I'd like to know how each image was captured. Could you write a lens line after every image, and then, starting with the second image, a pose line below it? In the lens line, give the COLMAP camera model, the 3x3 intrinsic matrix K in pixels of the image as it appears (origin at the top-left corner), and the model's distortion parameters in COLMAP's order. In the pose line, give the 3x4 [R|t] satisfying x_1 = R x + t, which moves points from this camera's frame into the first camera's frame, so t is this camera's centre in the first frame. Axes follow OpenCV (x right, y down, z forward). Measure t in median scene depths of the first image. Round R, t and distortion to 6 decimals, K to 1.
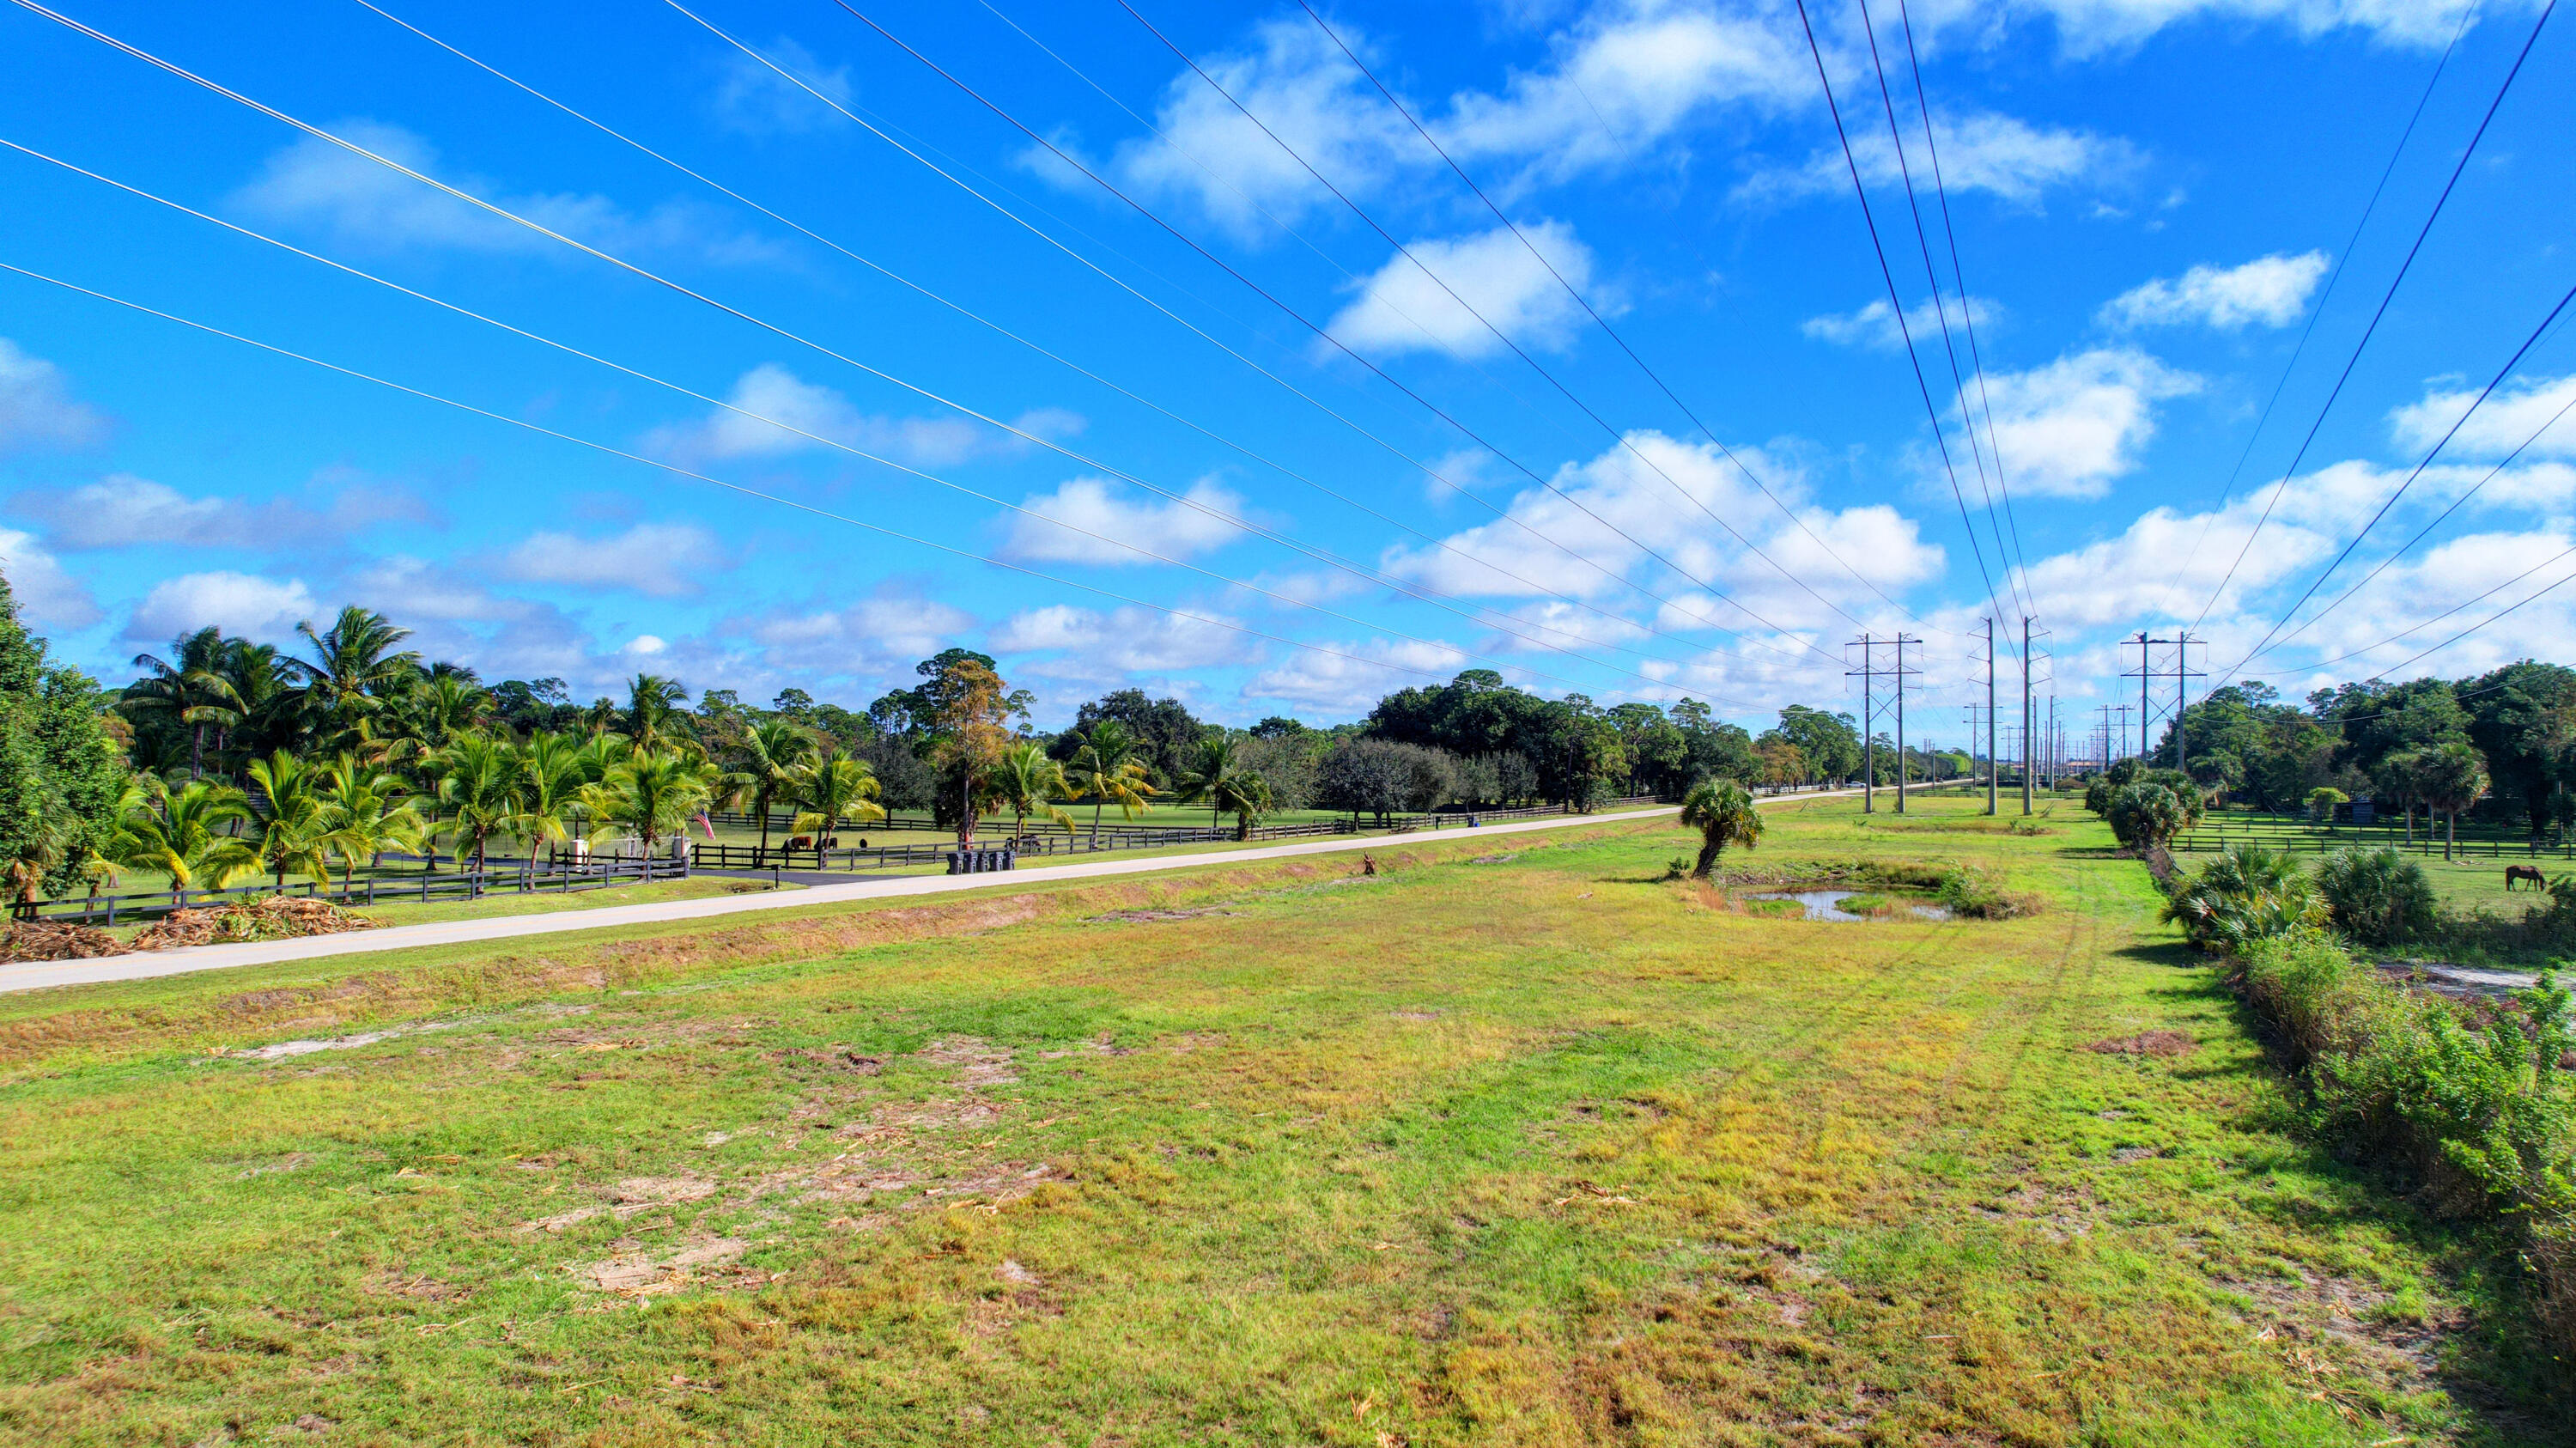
lens RADIAL K [[1619.9, 0, 1286.5], [0, 1619.9, 763.7], [0, 0, 1]] dist [-0.067373, 0.054539]
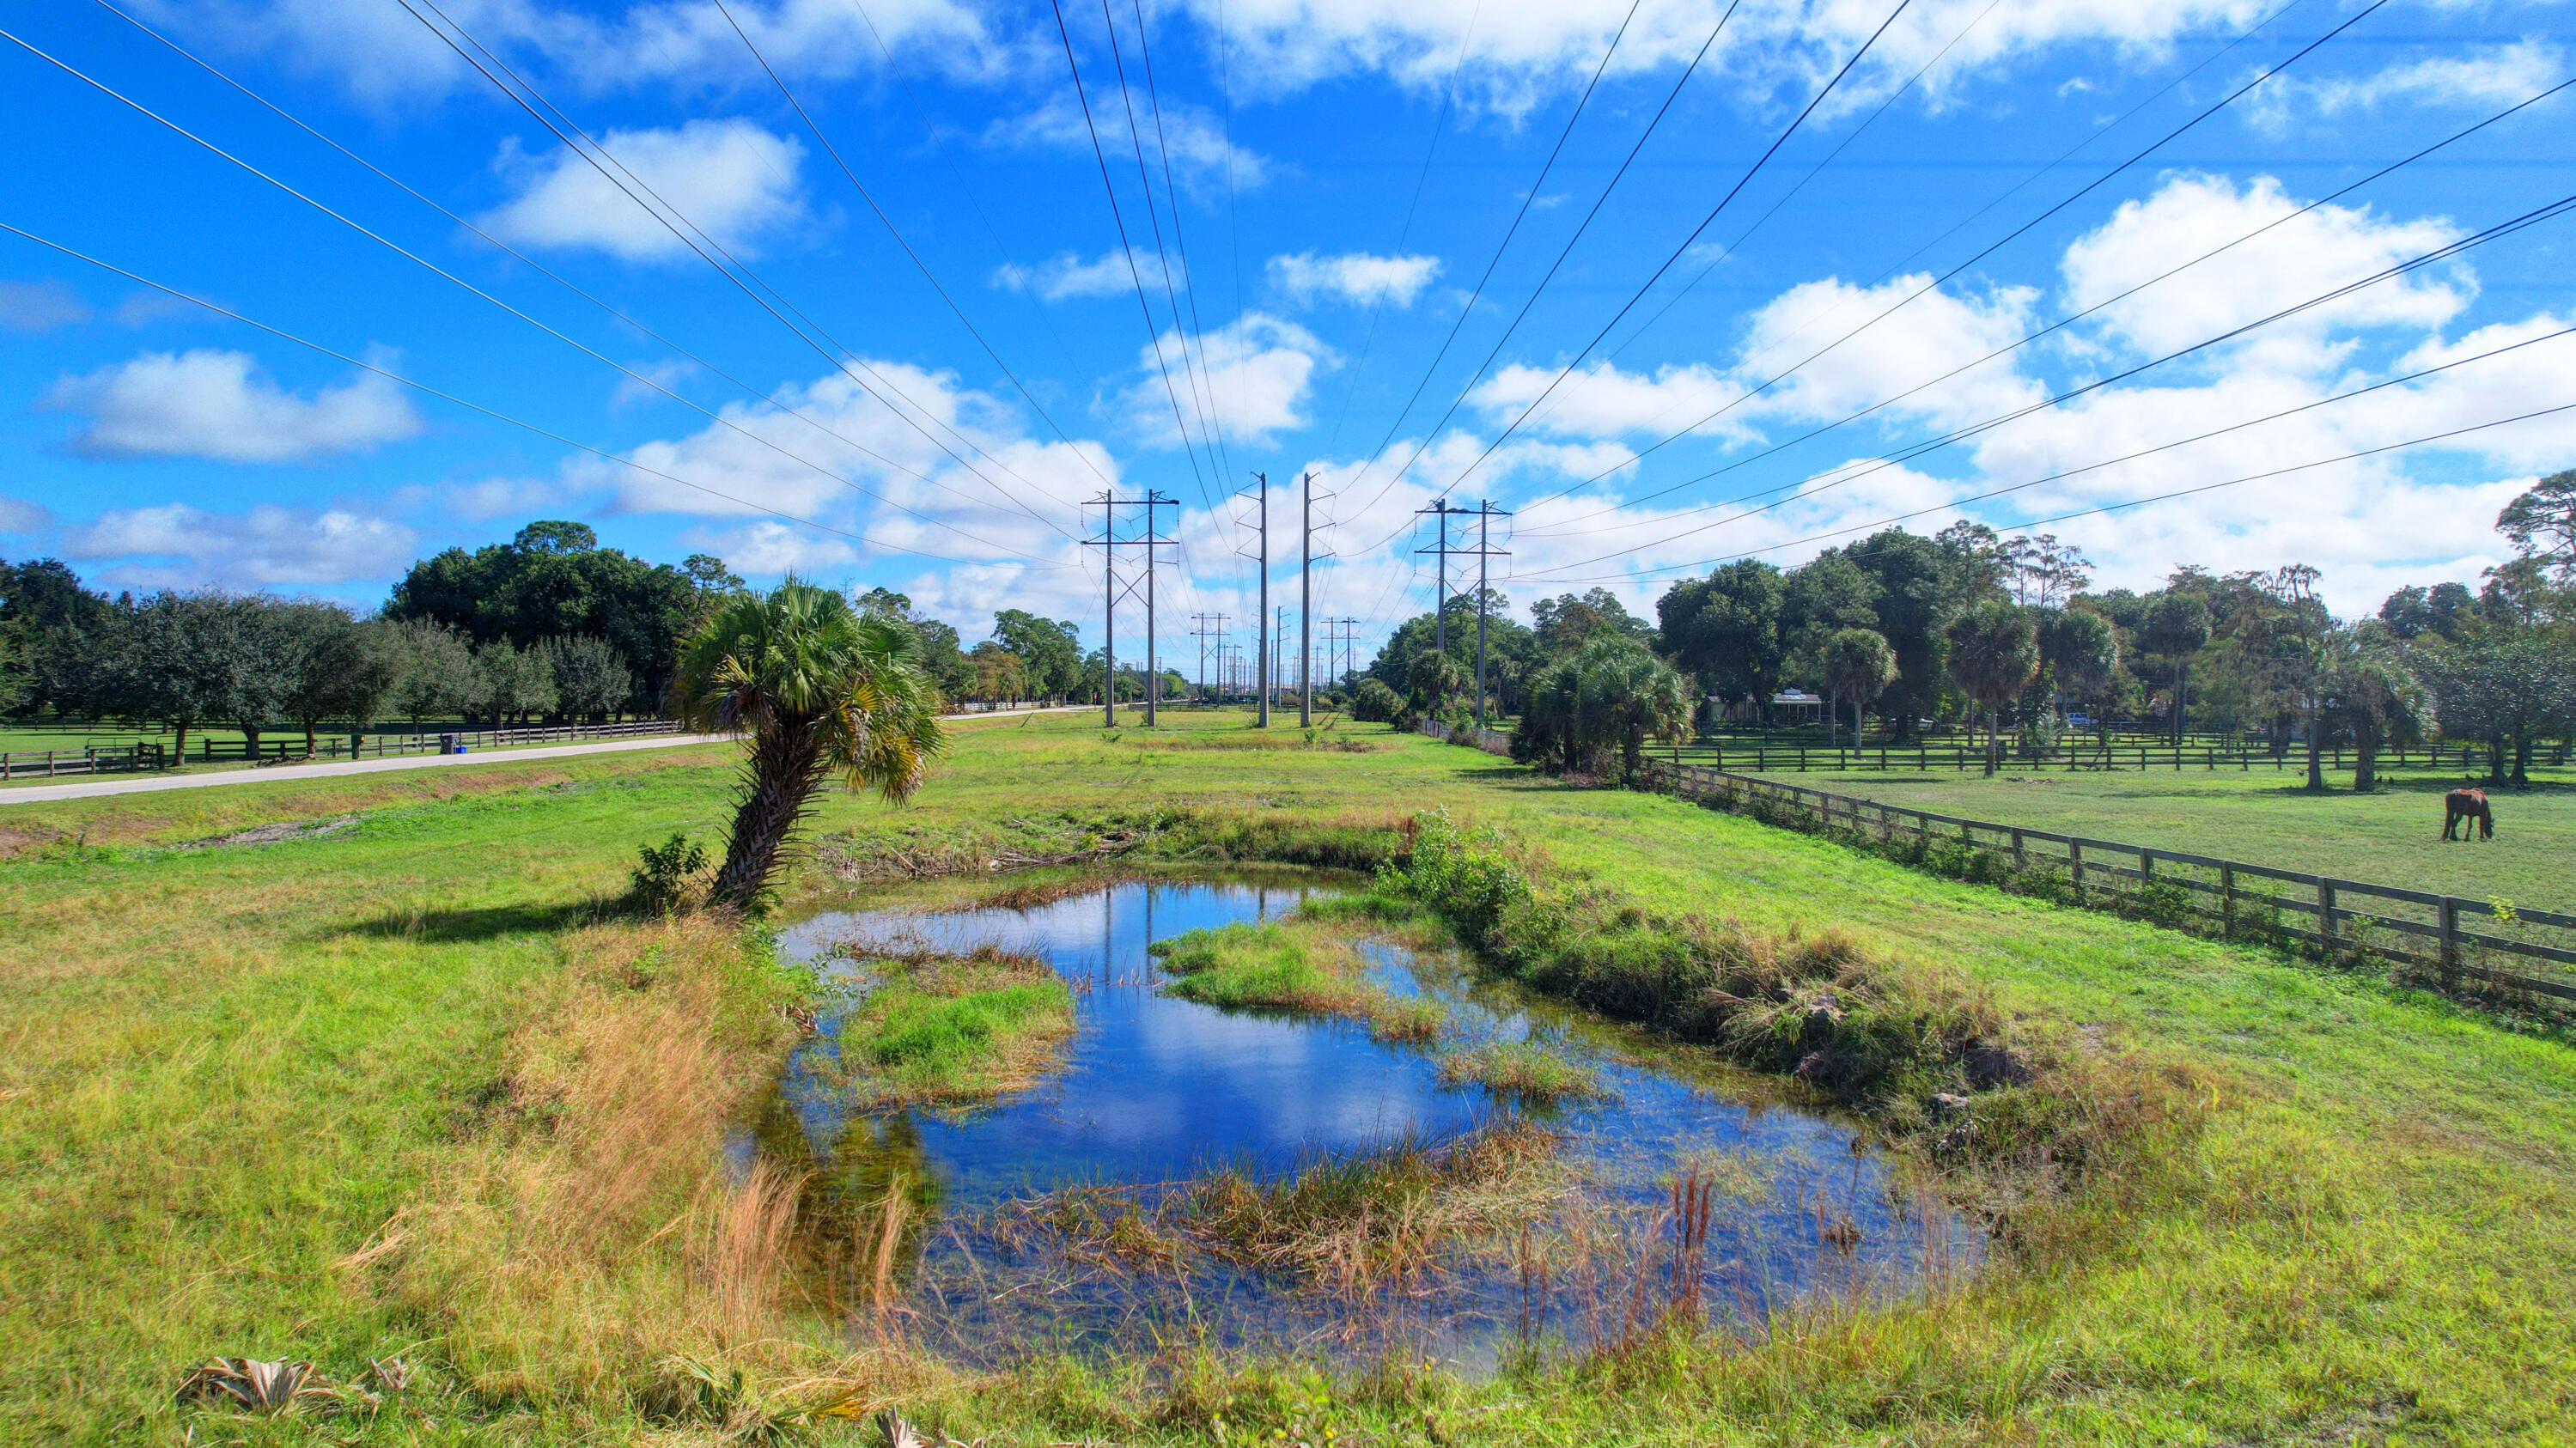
lens RADIAL K [[1606.7, 0, 1287.6], [0, 1606.7, 735.0], [0, 0, 1]] dist [-0.061874, 0.052393]
pose [[0.888290, -0.012271, 0.459118, 0.084133], [-0.000333, 0.999626, 0.027362, 0.012534], [-0.459282, -0.024459, 0.887954, 0.274417]]
